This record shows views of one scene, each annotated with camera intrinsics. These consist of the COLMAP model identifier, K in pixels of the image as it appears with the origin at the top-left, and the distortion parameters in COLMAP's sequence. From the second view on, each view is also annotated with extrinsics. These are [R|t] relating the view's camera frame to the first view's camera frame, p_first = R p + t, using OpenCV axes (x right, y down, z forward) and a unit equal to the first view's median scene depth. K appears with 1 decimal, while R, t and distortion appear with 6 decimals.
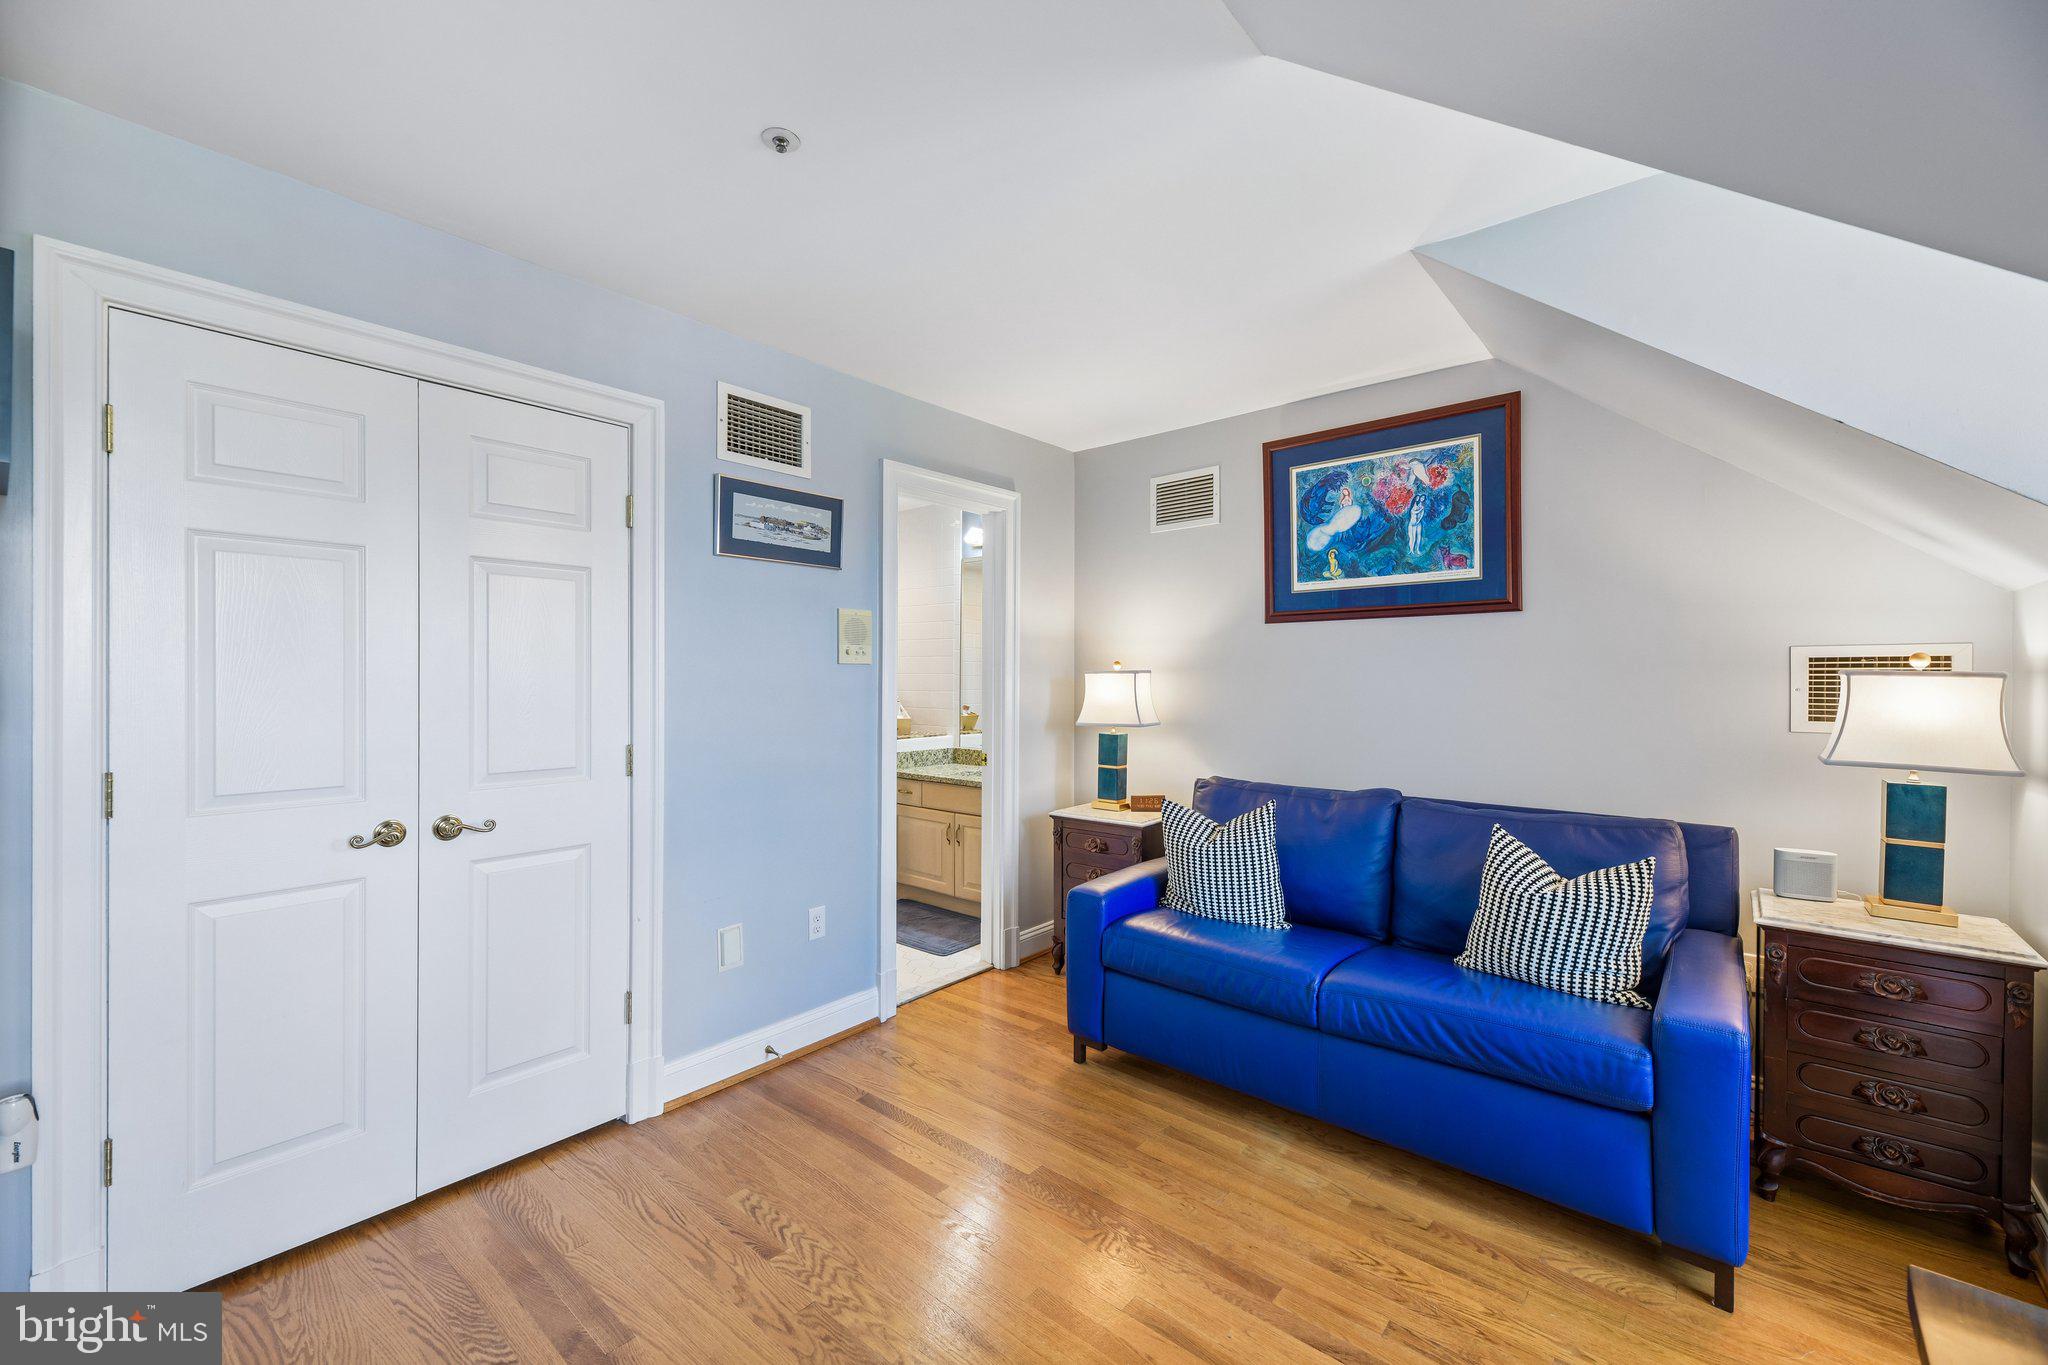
lens RADIAL K [[826.0, 0, 1033.0], [0, 826.0, 678.7], [0, 0, 1]] dist [0.010100, -0.003991]
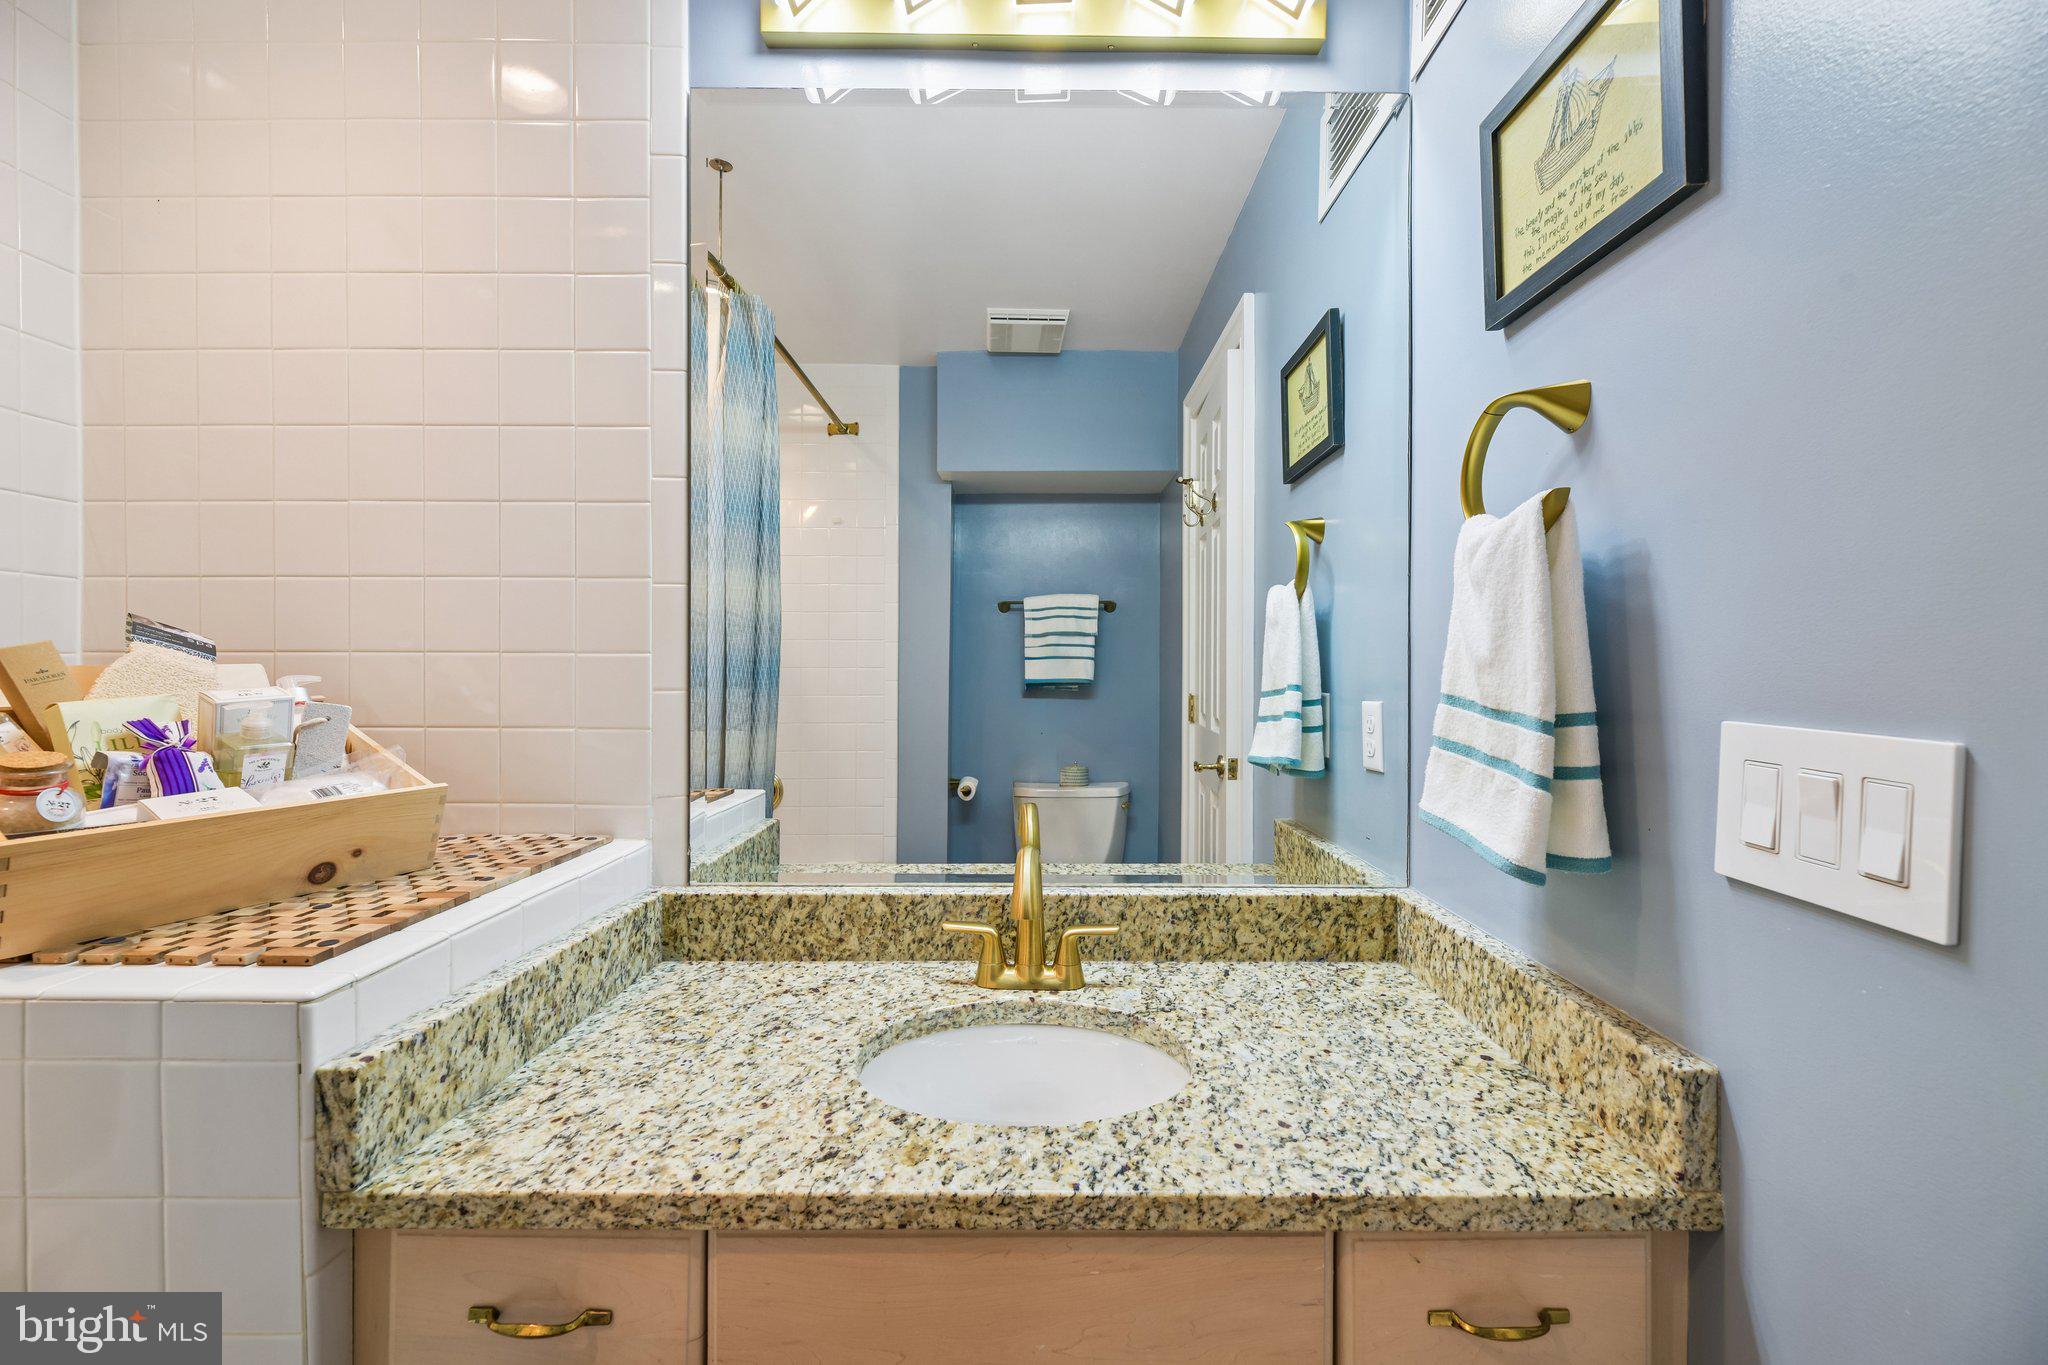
lens RADIAL K [[826.0, 0, 1033.0], [0, 826.0, 678.7], [0, 0, 1]] dist [0.010100, -0.003991]
pose [[0.764777, -0.006986, 0.644257, -0.294268], [0.000224, 0.999944, 0.010577, 0.036777], [-0.644295, -0.007945, 0.764736, 1.344207]]
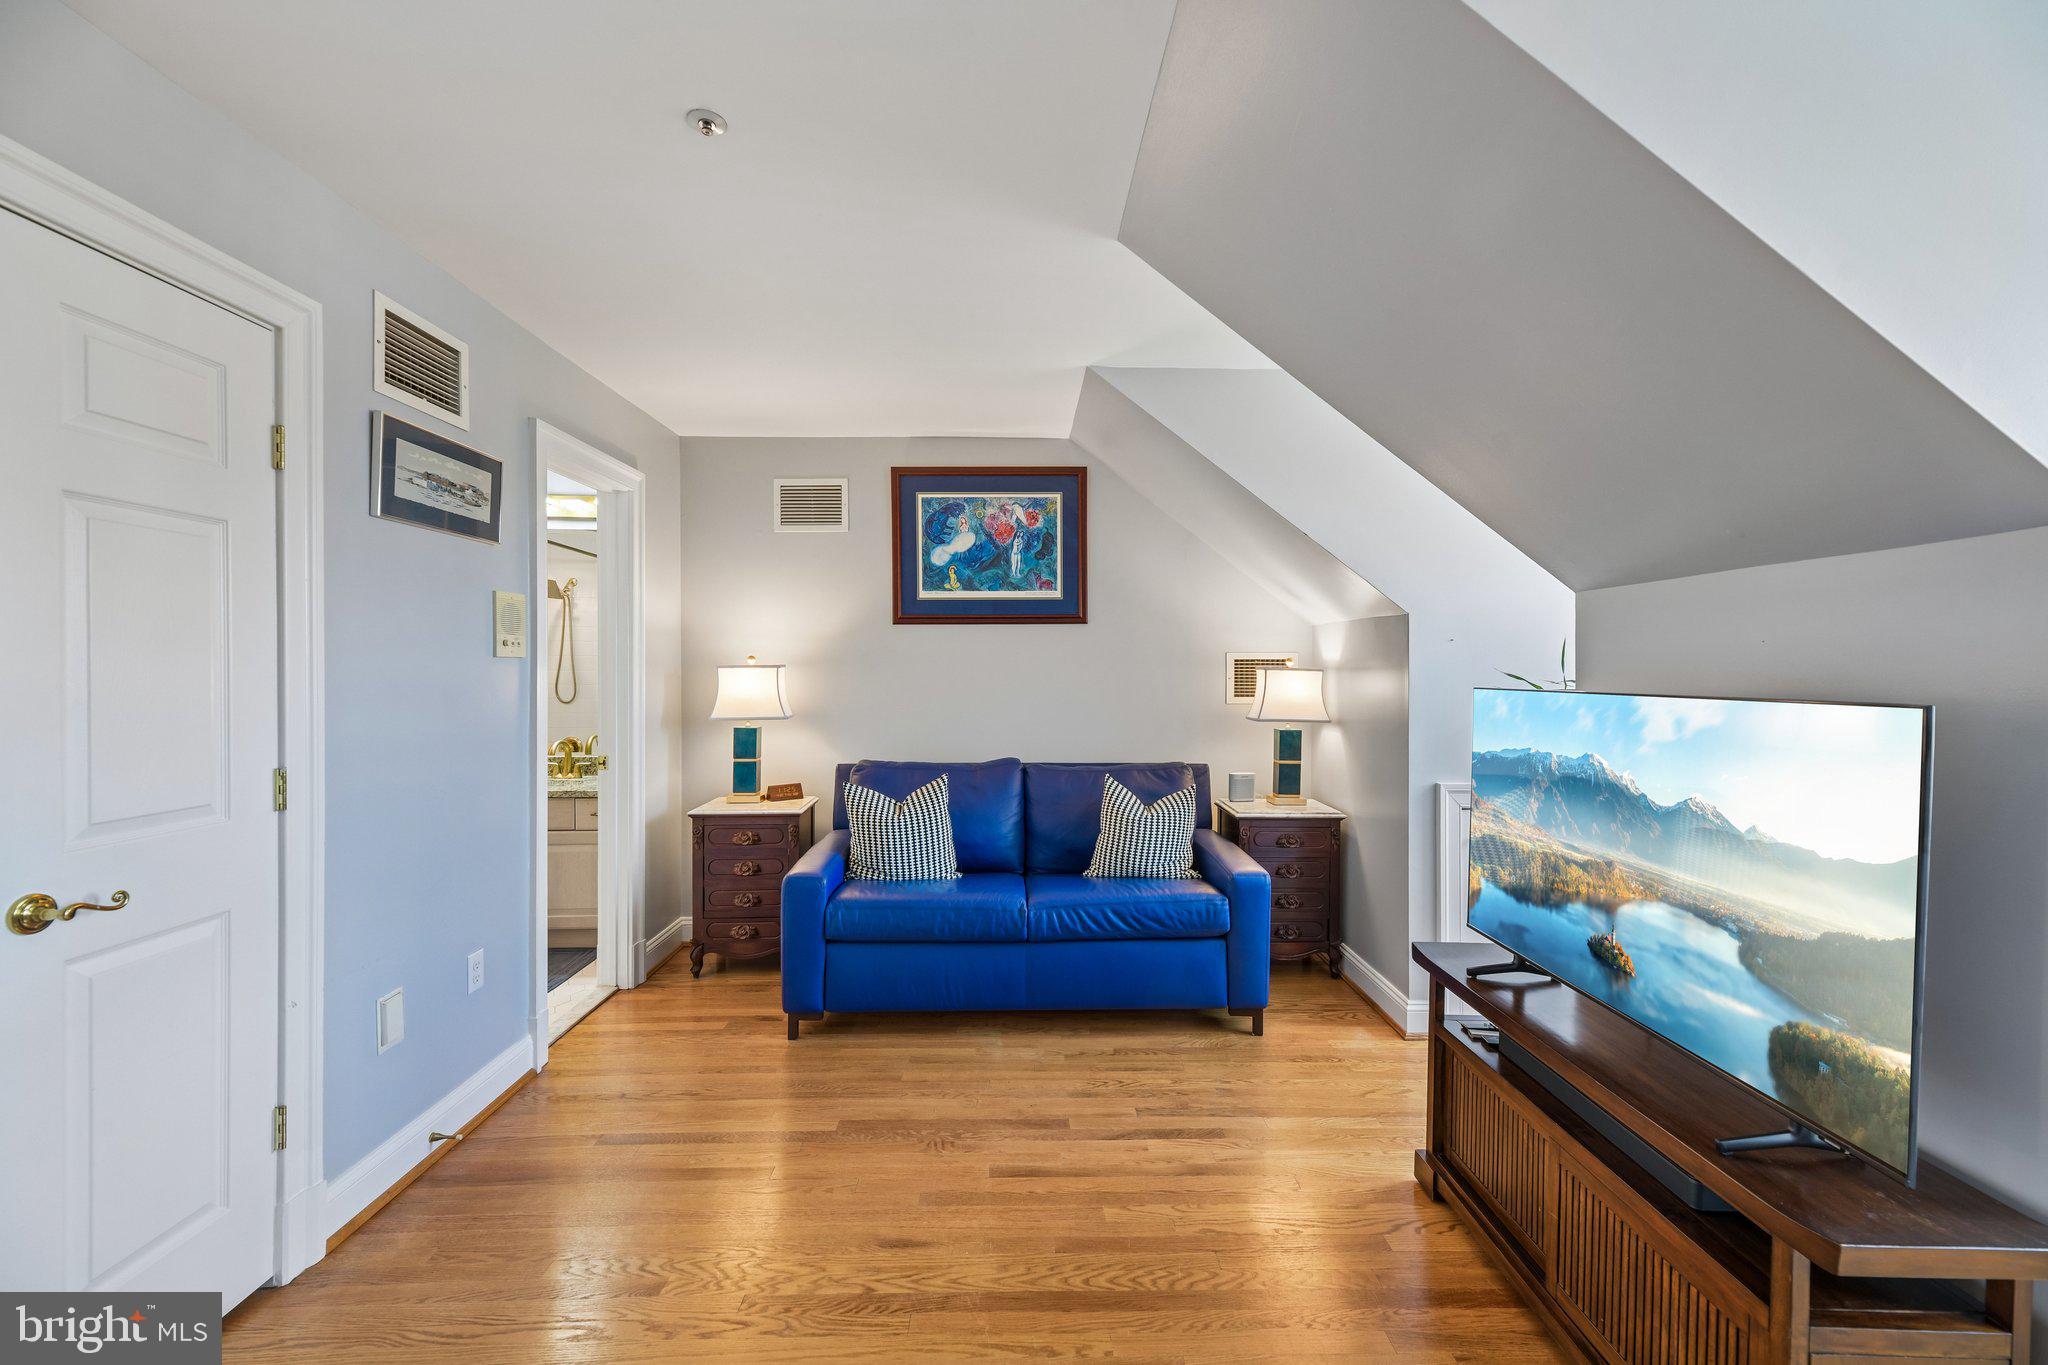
lens RADIAL K [[827.5, 0, 1035.8], [0, 827.5, 673.7], [0, 0, 1]] dist [0.007217, -0.000821]
pose [[0.748666, -0.004803, 0.662930, -0.395133], [0.001898, 0.999985, 0.005102, -0.004330], [-0.662944, -0.002562, 0.748664, 0.008564]]
